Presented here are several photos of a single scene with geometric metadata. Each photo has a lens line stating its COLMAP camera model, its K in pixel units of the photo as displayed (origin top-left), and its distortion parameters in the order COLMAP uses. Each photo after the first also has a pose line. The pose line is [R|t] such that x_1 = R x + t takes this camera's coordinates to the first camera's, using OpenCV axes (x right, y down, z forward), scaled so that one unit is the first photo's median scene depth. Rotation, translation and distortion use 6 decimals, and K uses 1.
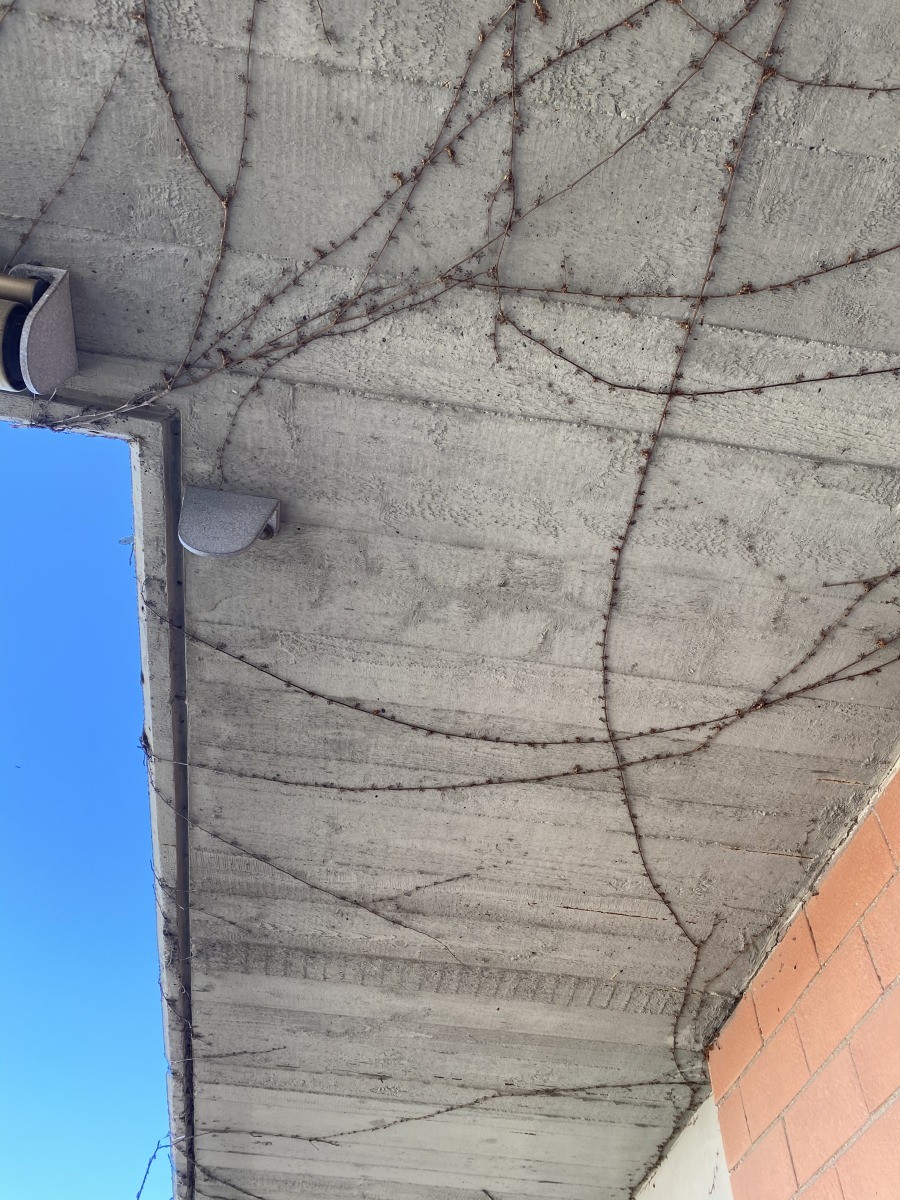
lens RADIAL K [[902.2, 0, 450.0], [0, 902.2, 600.0], [0, 0, 1]] dist [0.035225, -0.037867]
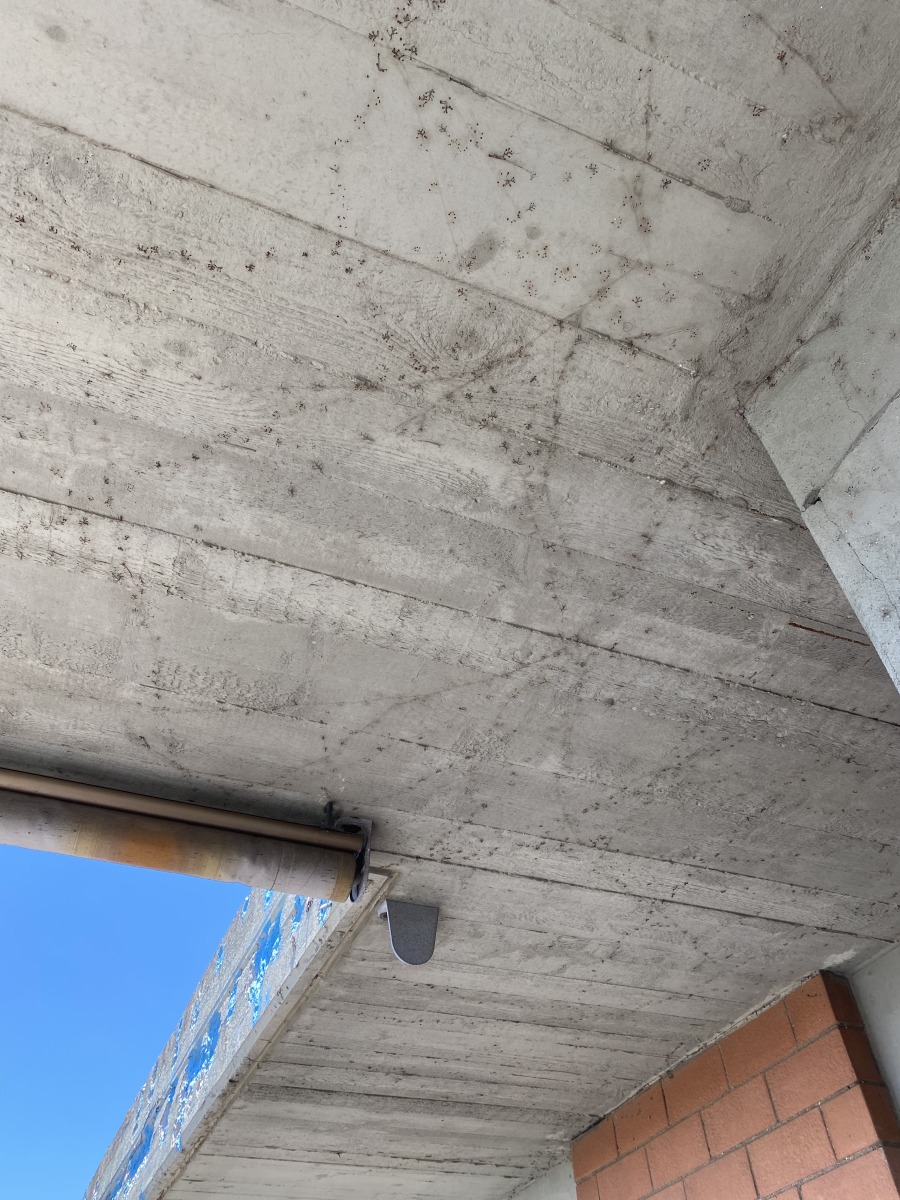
lens RADIAL K [[902.2, 0, 450.0], [0, 902.2, 600.0], [0, 0, 1]] dist [0.035225, -0.037867]
pose [[0.966182, 0.129309, 0.223094, -0.404036], [-0.148272, 0.986439, 0.070386, -0.517511], [-0.210967, -0.101084, 0.972253, -0.354274]]
